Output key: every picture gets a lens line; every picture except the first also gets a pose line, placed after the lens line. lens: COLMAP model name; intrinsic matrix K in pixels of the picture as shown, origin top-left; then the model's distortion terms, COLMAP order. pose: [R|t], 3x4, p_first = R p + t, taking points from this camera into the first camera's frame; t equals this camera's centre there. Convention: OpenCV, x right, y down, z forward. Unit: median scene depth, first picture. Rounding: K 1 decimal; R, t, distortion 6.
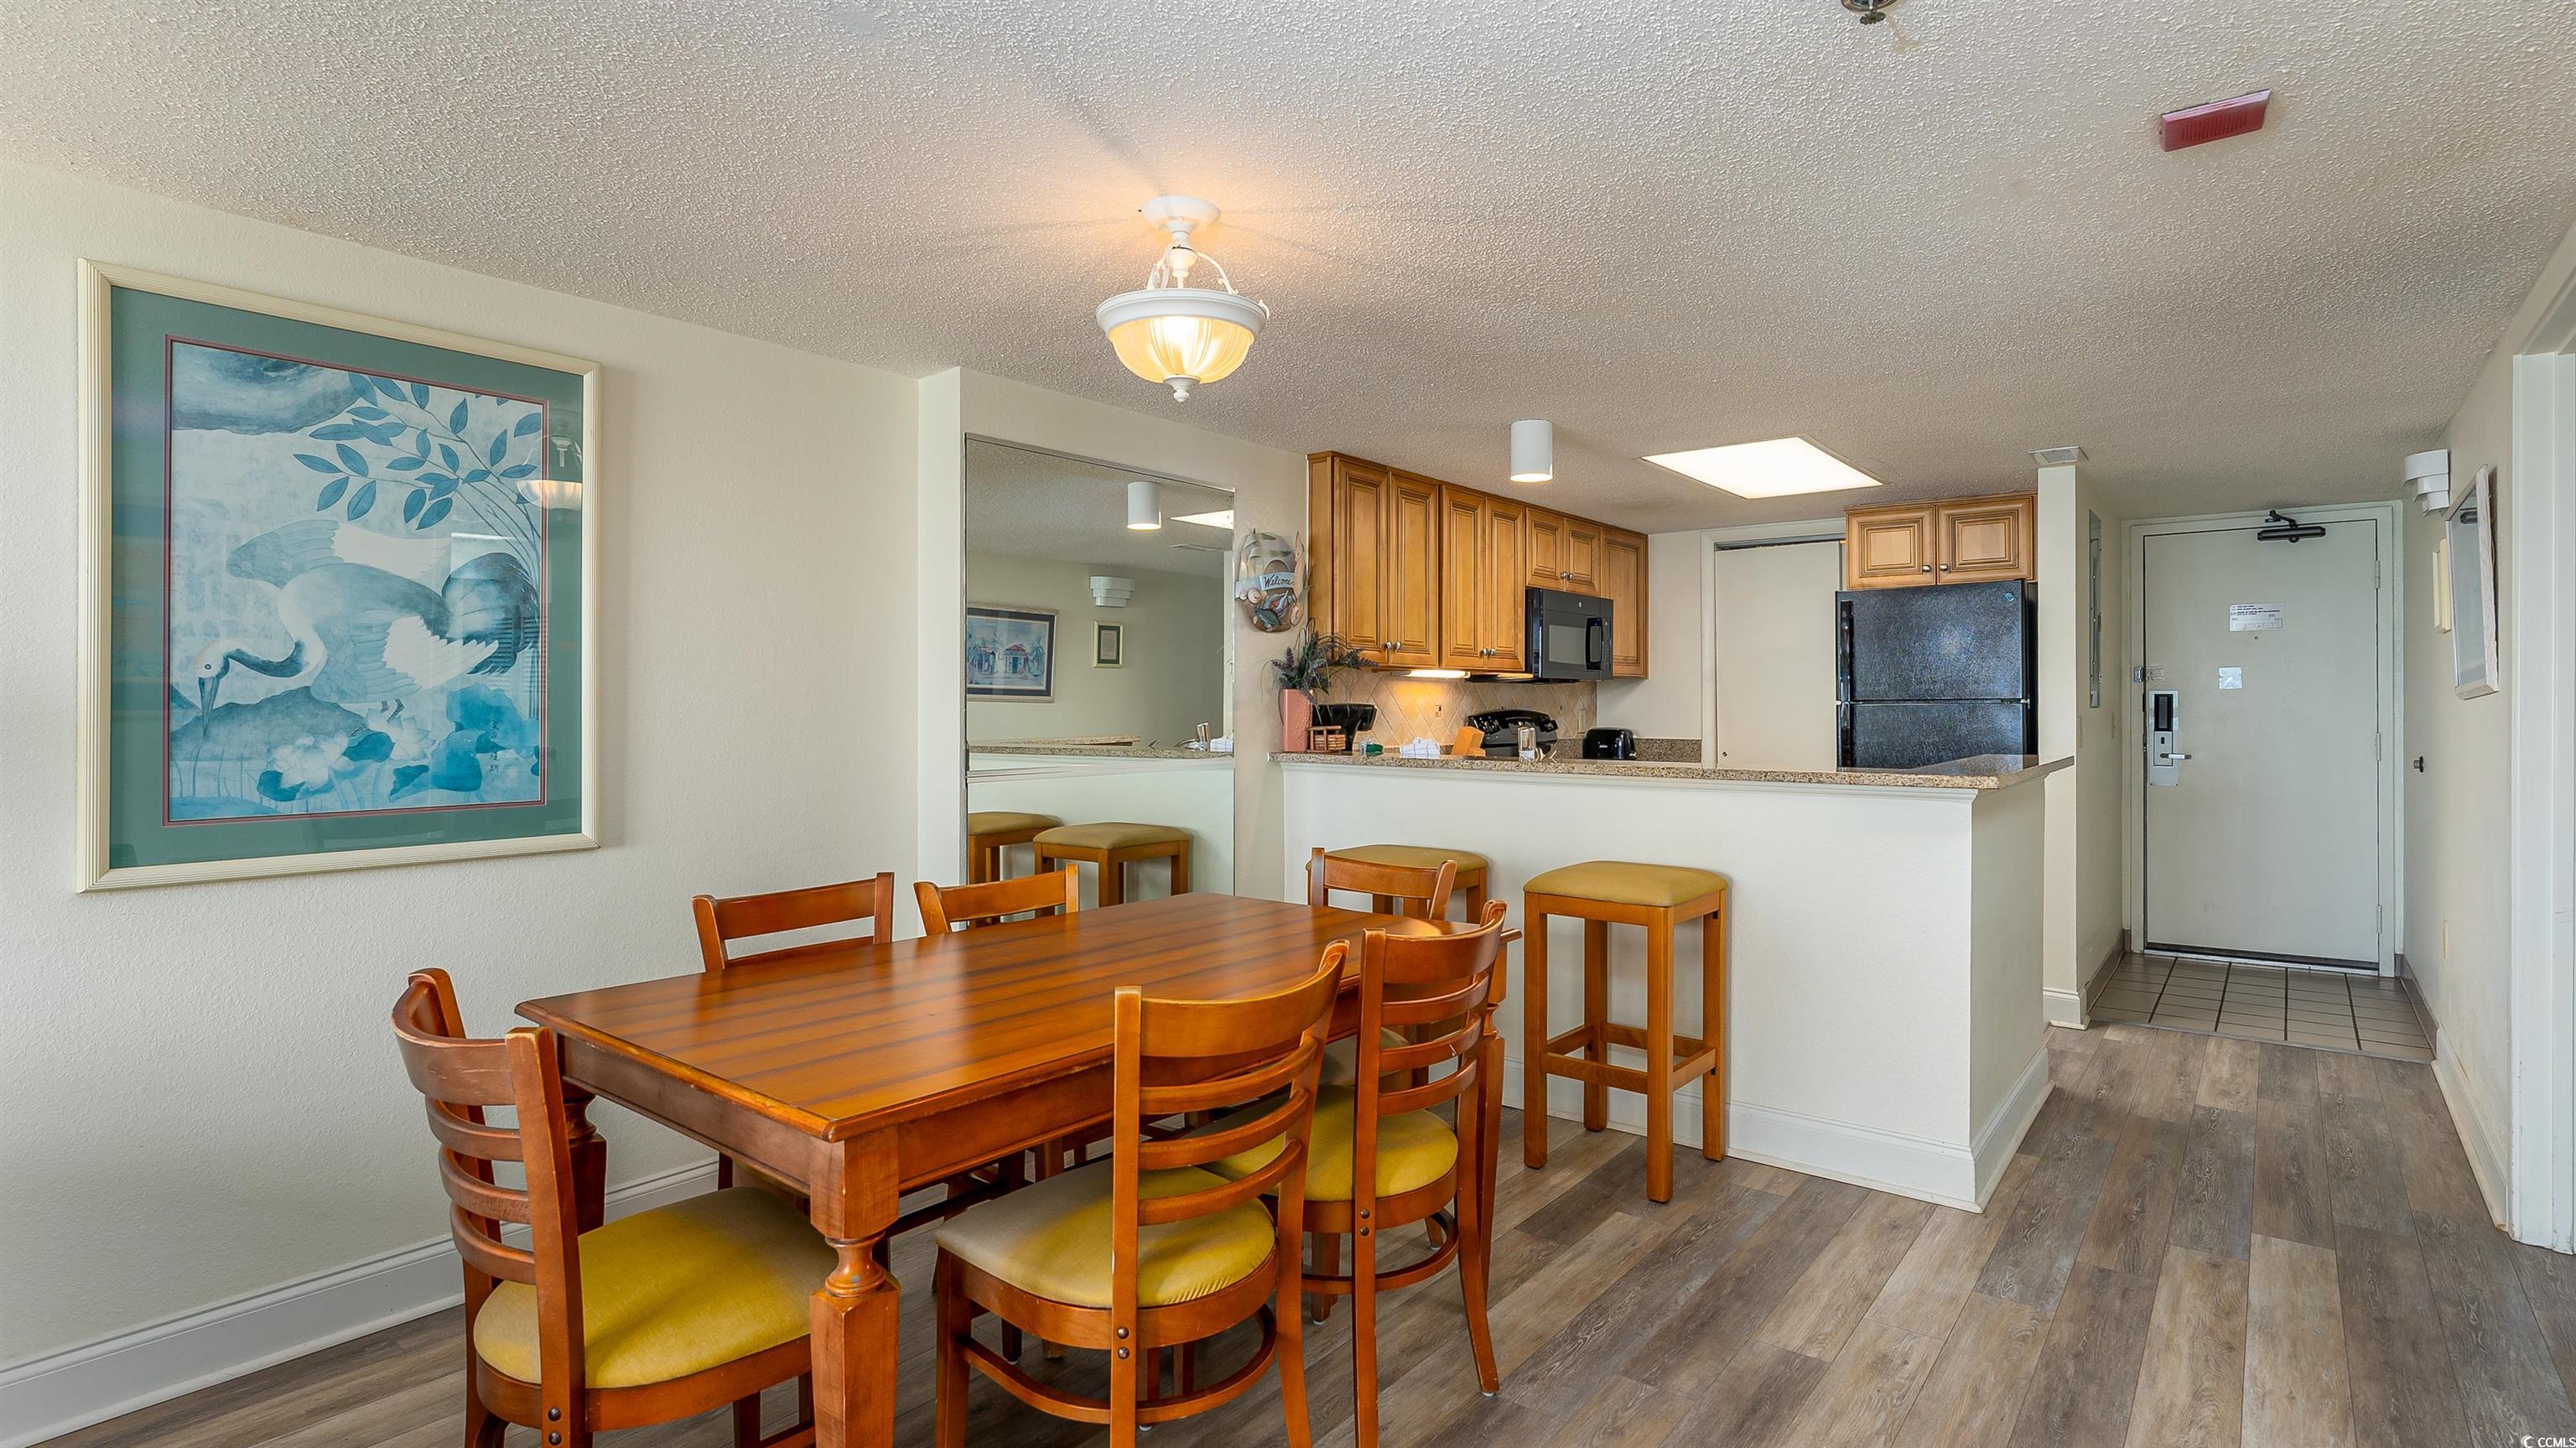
lens RADIAL K [[1231.0, 0, 1296.0], [0, 1231.0, 698.9], [0, 0, 1]] dist [-0.001585, 0.001002]
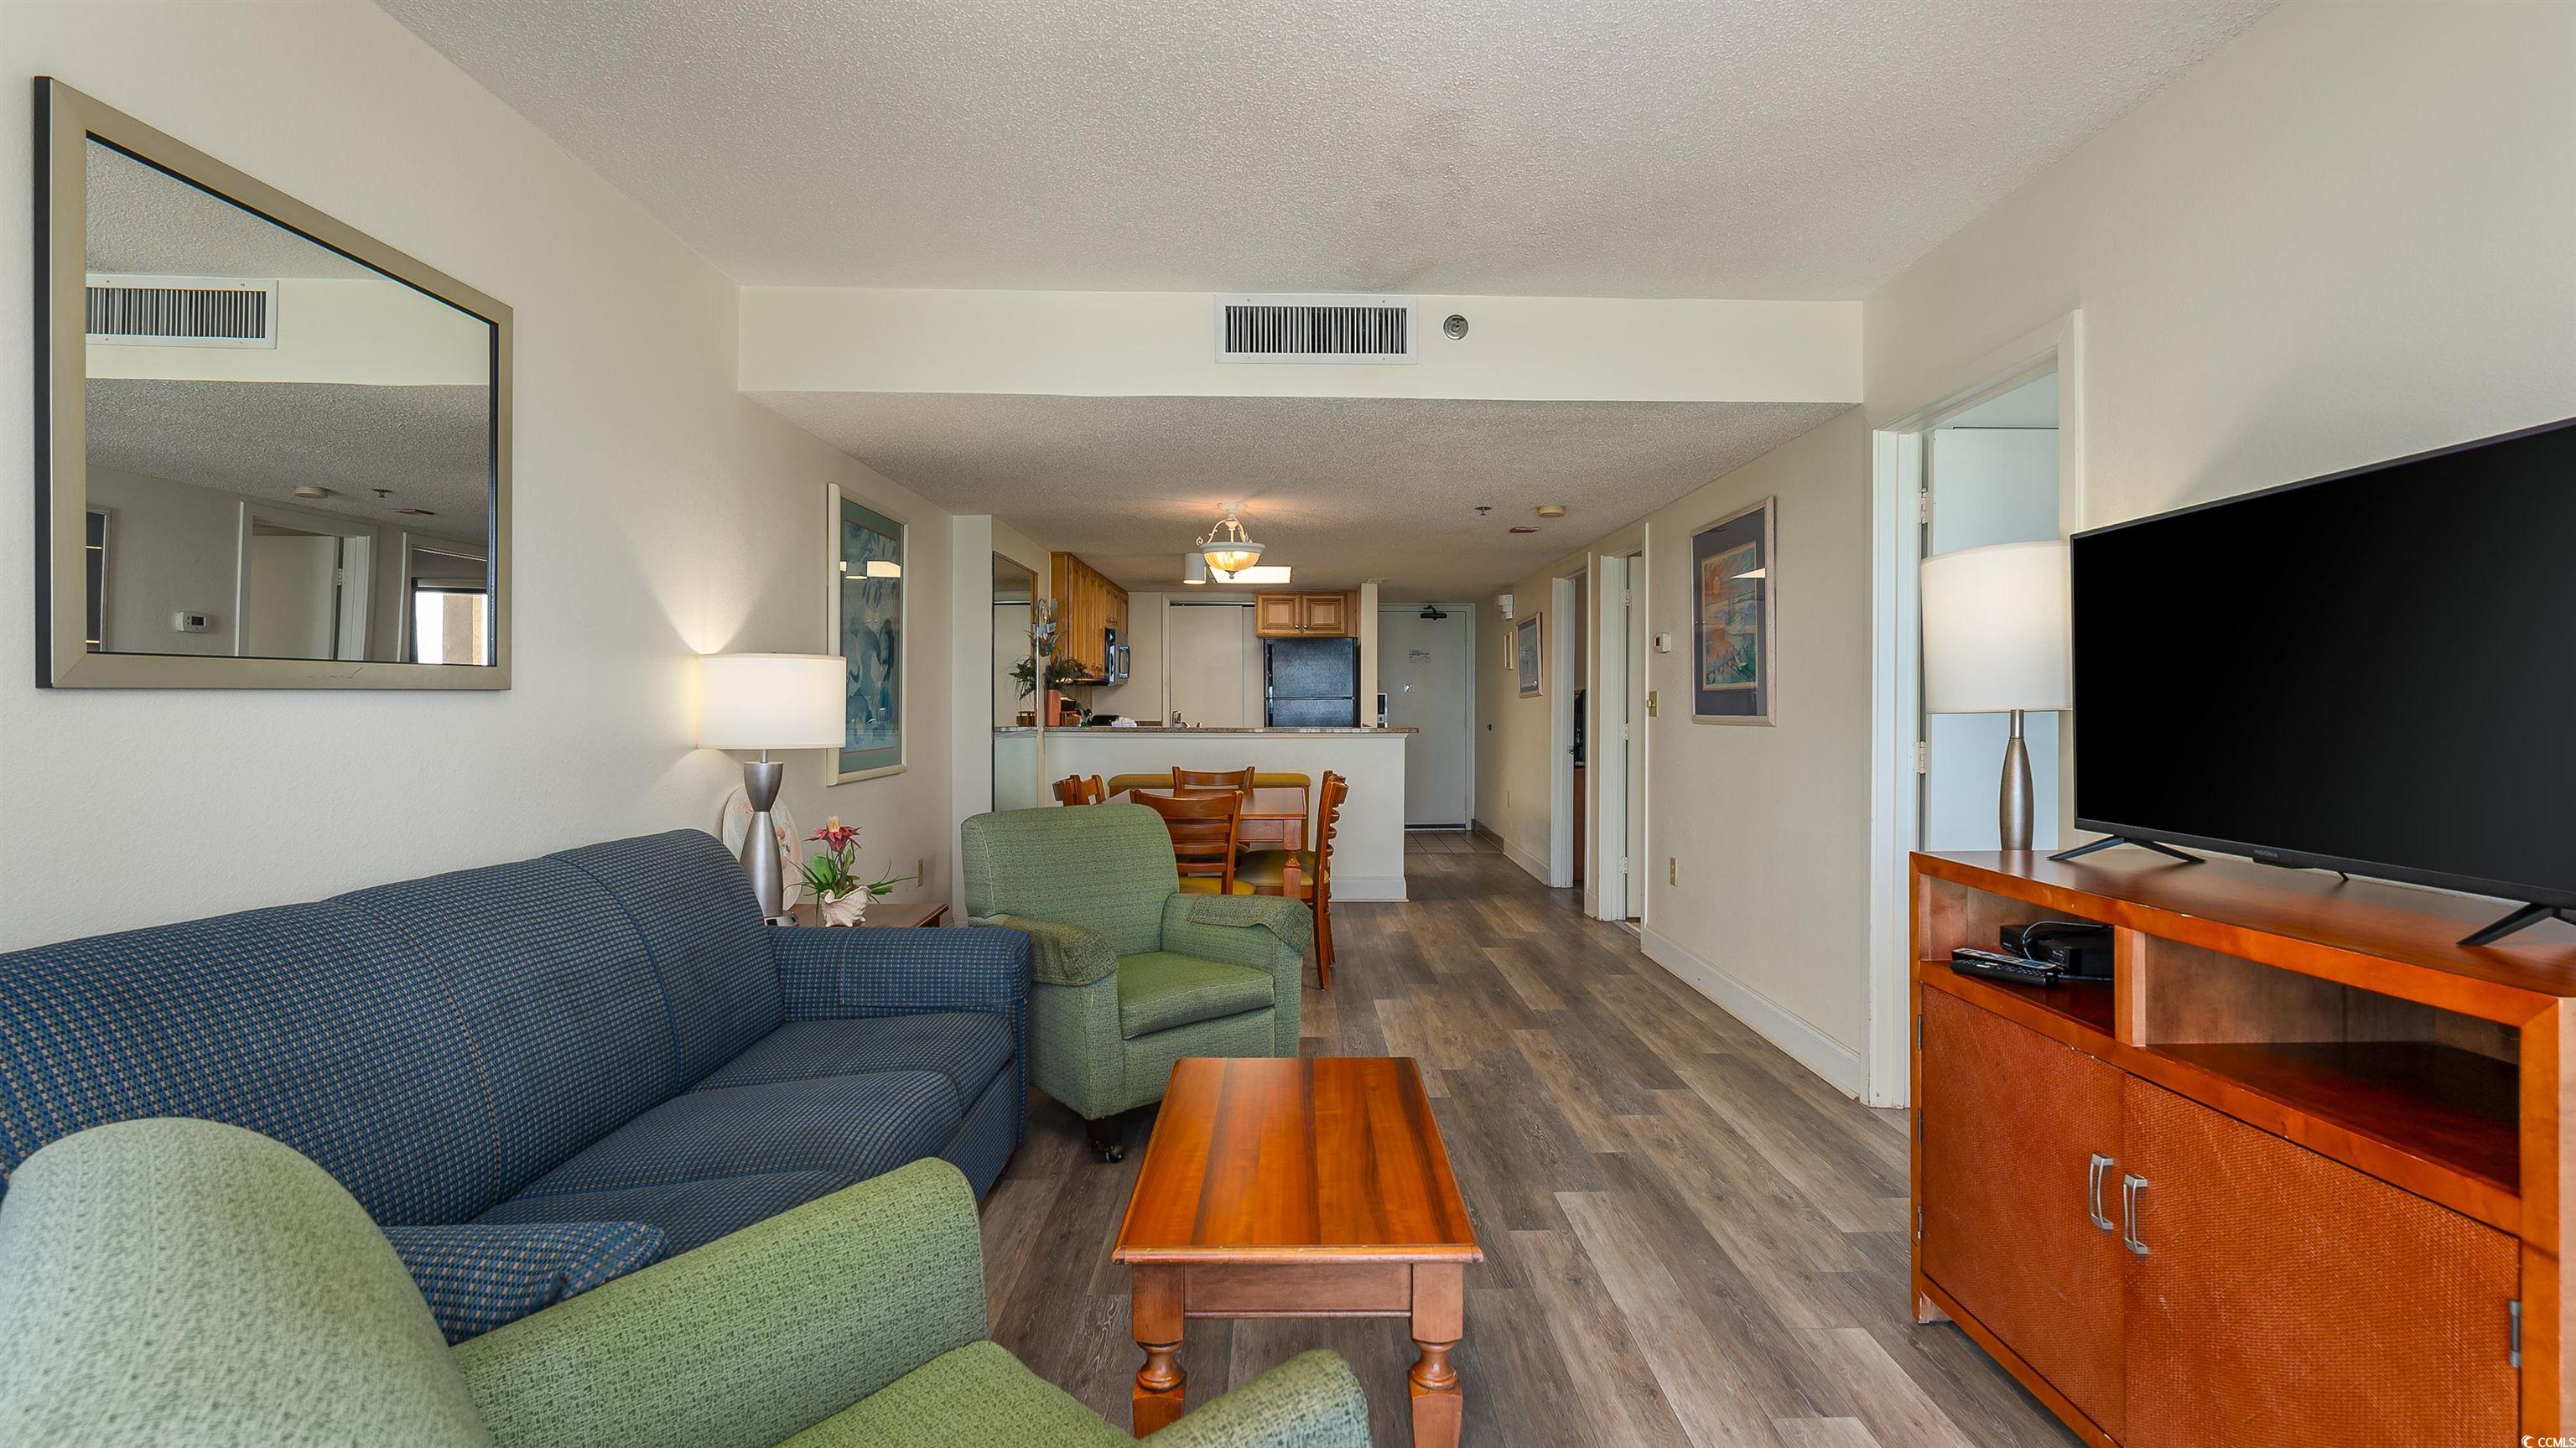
lens RADIAL K [[1260.9, 0, 1315.8], [0, 1260.9, 723.0], [0, 0, 1]] dist [-0.000011, 0.000190]
pose [[0.764369, -0.008075, 0.644728, -0.726474], [-0.005286, 0.999810, 0.018788, 0.001985], [-0.644757, -0.017769, 0.764181, -0.488369]]
